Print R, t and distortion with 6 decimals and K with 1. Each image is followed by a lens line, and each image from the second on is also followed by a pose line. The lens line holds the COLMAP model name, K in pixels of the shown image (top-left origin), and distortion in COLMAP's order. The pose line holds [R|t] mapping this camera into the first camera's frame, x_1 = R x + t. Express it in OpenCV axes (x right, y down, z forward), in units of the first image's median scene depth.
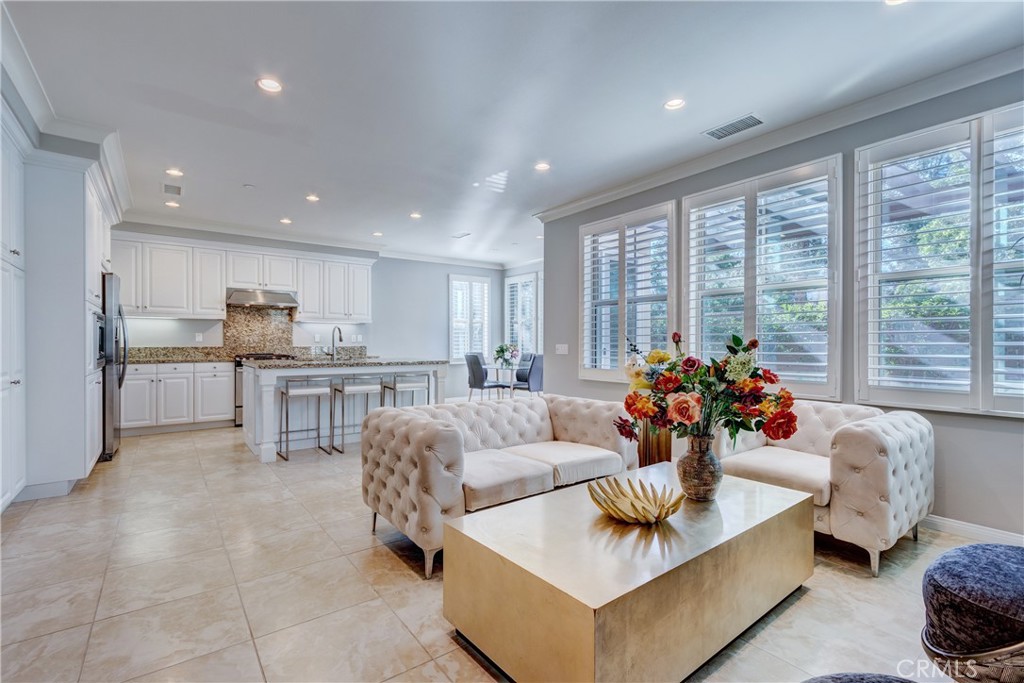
lens RADIAL K [[467.1, 0, 502.9], [0, 467.1, 341.9], [0, 0, 1]] dist [0.006907, 0.000256]
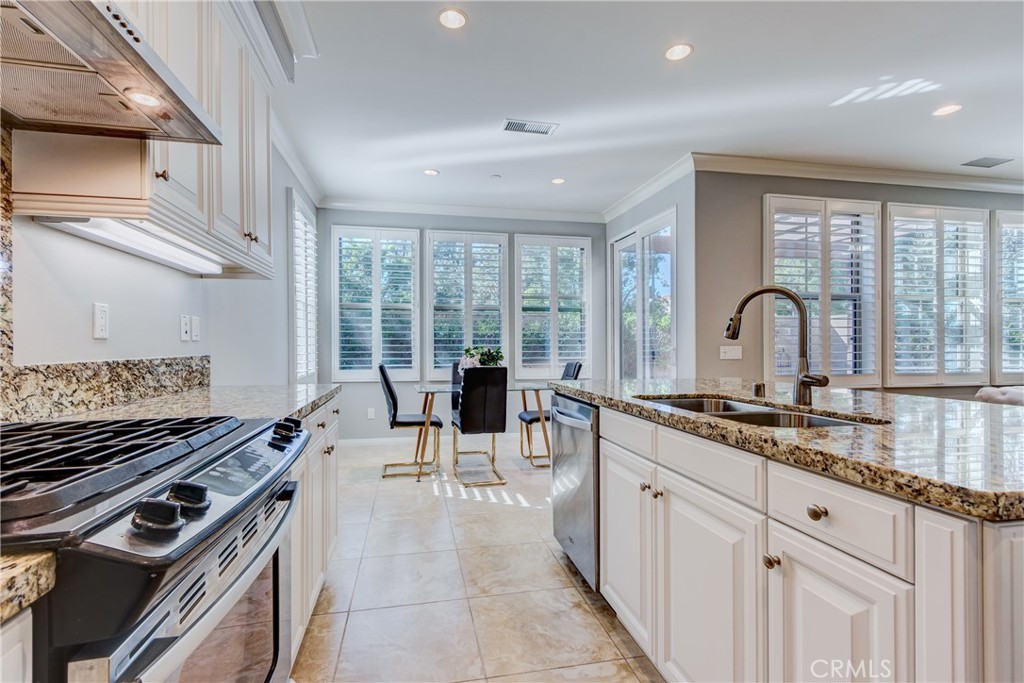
lens RADIAL K [[467.1, 0, 501.5], [0, 467.1, 347.2], [0, 0, 1]] dist [0.006907, 0.000256]
pose [[0.418126, -0.004152, 0.908380, -0.598814], [0.000712, 0.999991, 0.004244, 0.003054], [-0.908389, -0.001128, 0.418125, 0.885752]]
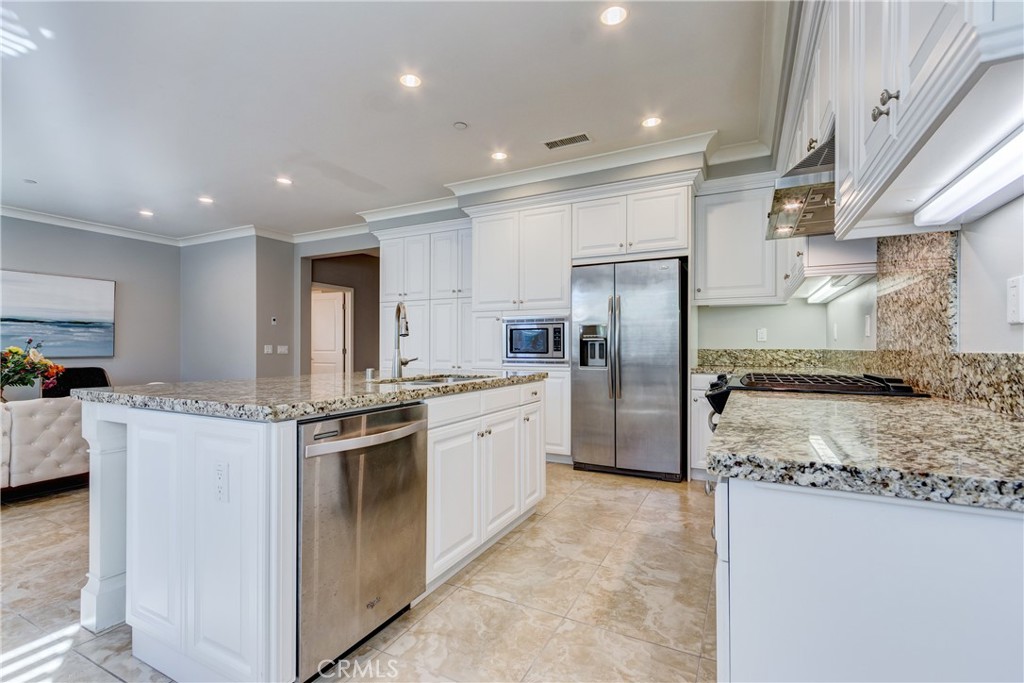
lens RADIAL K [[467.1, 0, 498.3], [0, 467.1, 346.5], [0, 0, 1]] dist [0.006907, 0.000256]
pose [[-0.900681, -0.001793, -0.434477, -0.208459], [-0.000085, 0.999992, -0.003951, 0.009071], [0.434480, -0.003521, -0.900674, 1.247965]]
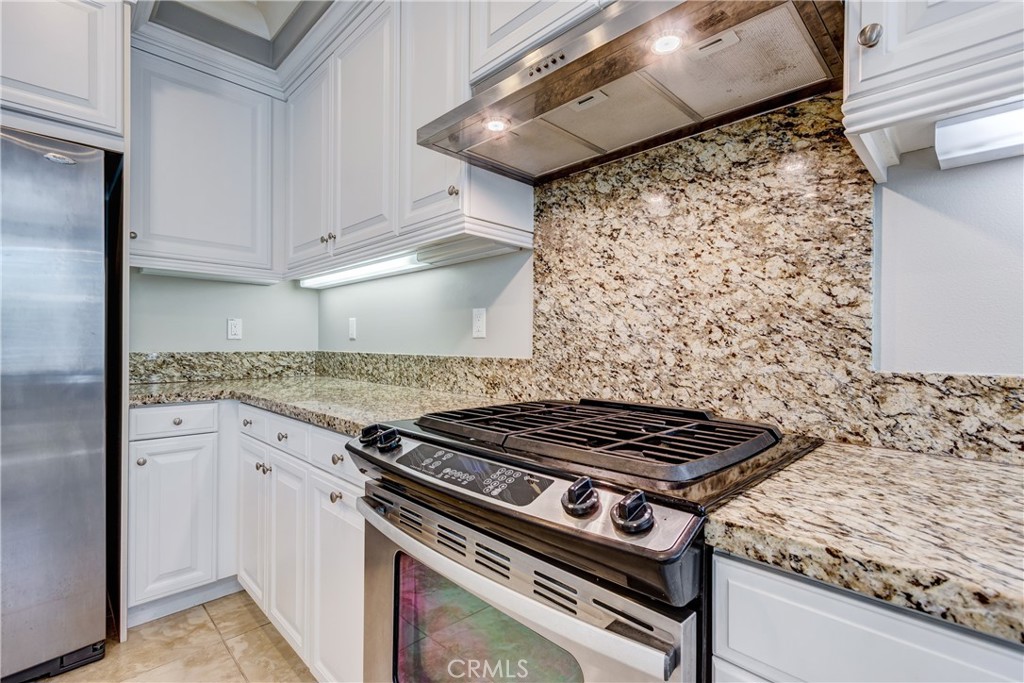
lens RADIAL K [[467.1, 0, 503.0], [0, 467.1, 345.0], [0, 0, 1]] dist [0.006907, 0.000256]
pose [[0.136730, 0.004098, -0.990600, -0.380672], [-0.001365, 0.999991, 0.003948, 0.002246], [0.990607, 0.000812, 0.136734, 1.000133]]
